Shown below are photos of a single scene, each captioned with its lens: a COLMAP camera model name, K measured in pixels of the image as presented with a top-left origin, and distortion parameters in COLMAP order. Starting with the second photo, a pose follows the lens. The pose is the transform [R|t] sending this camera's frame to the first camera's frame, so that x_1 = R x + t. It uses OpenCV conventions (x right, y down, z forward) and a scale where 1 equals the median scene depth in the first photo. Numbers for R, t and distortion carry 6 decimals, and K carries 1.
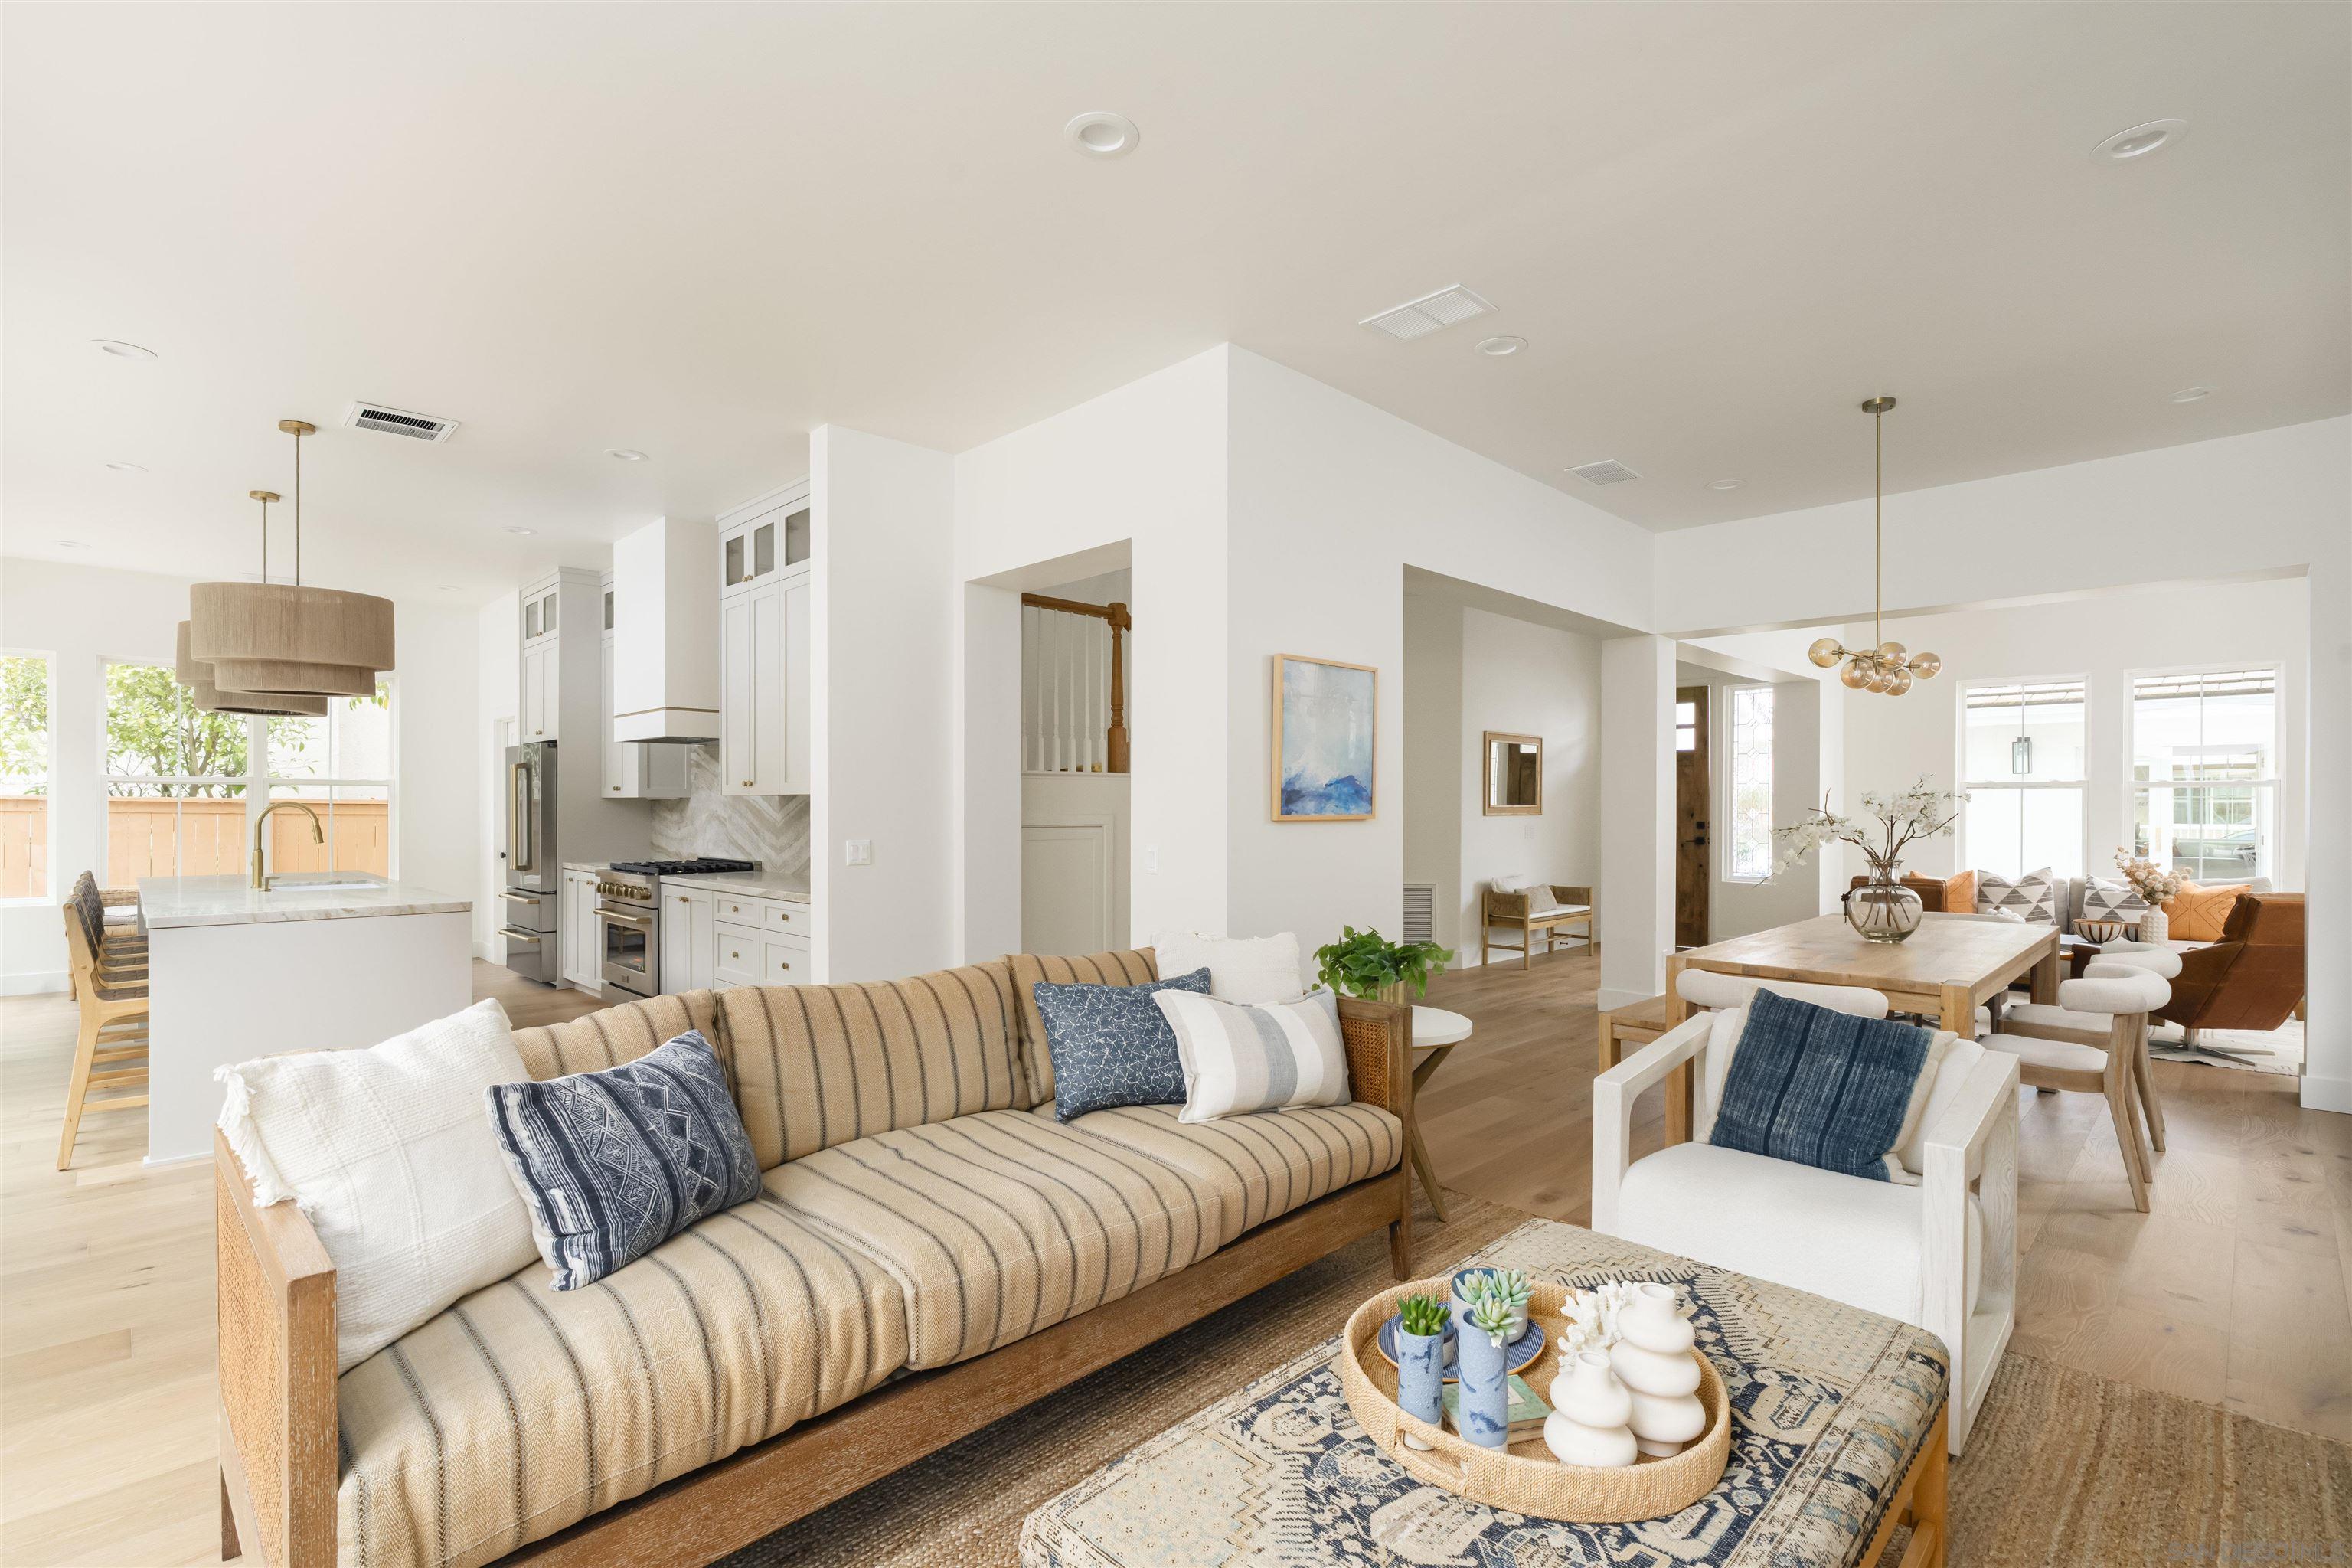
lens RADIAL K [[1062.2, 0, 1174.1], [0, 1062.2, 797.8], [0, 0, 1]] dist [0.004347, 0.000810]
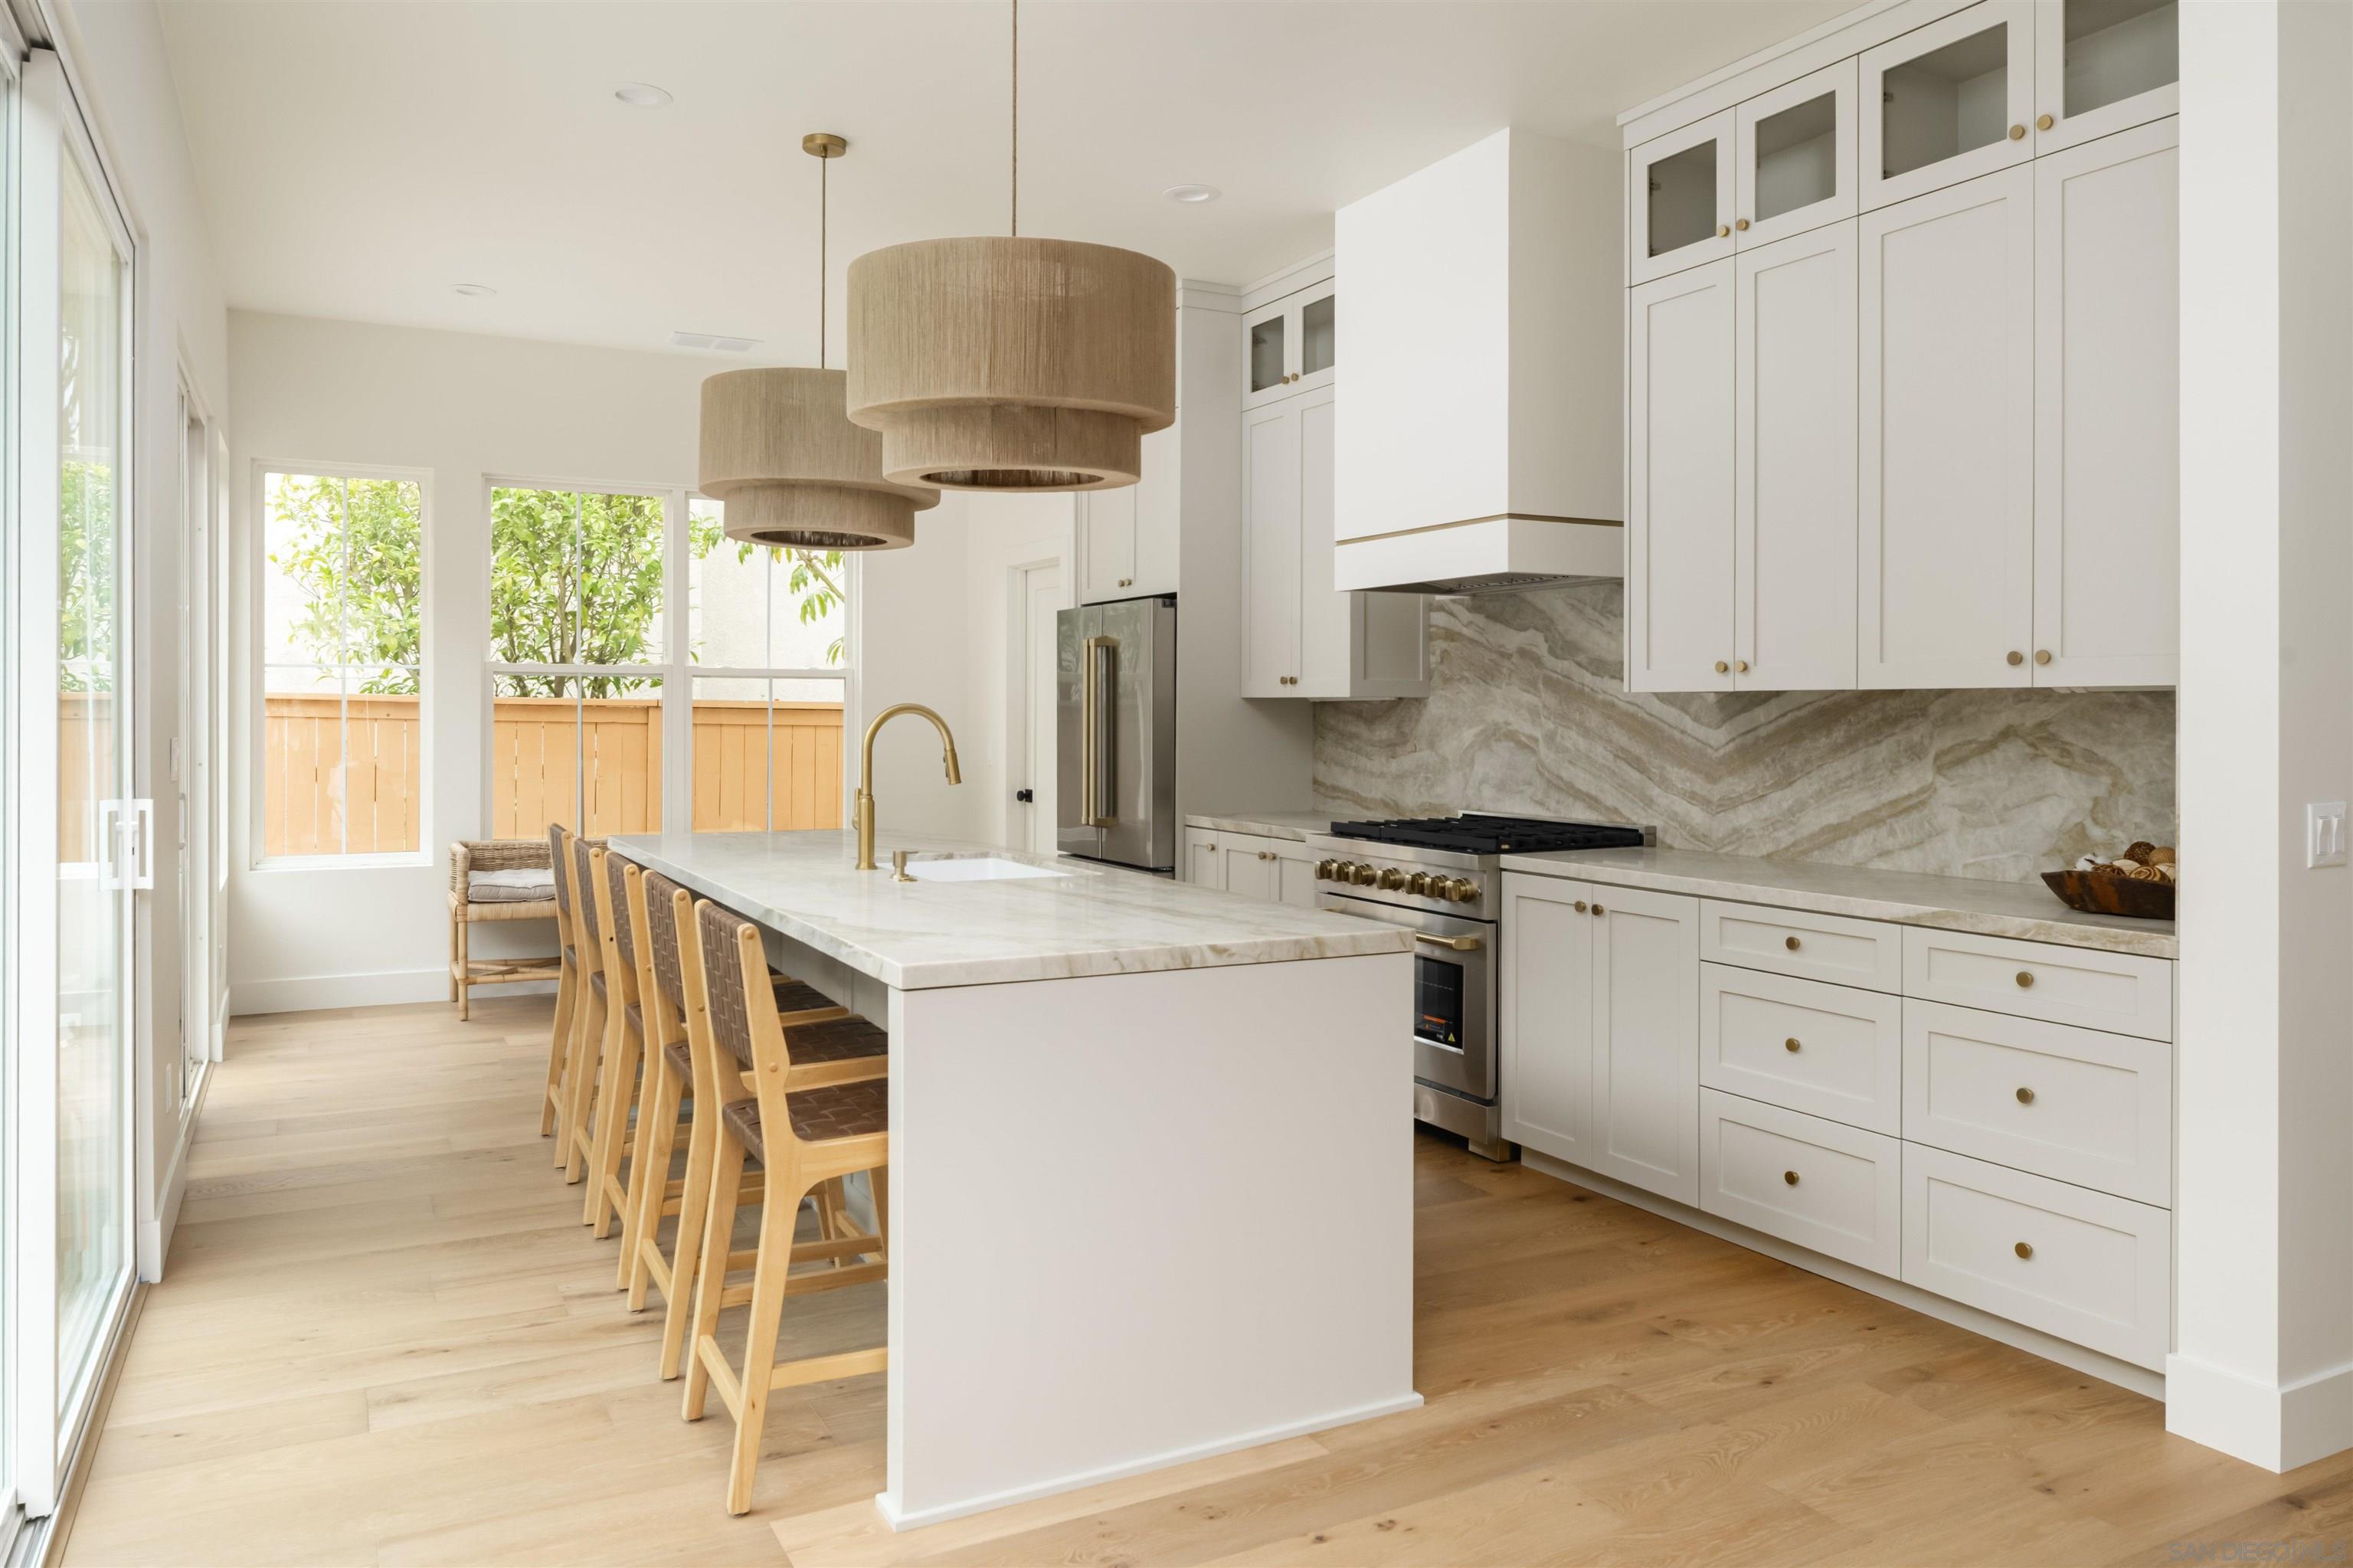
lens RADIAL K [[1562.2, 0, 1167.7], [0, 1562.2, 710.4], [0, 0, 1]] dist [-0.009616, -0.000134]
pose [[0.962330, 0.003238, -0.271865, -0.399802], [-0.001544, 0.999978, 0.006443, 0.001522], [0.271880, -0.005780, 0.962314, 0.238623]]
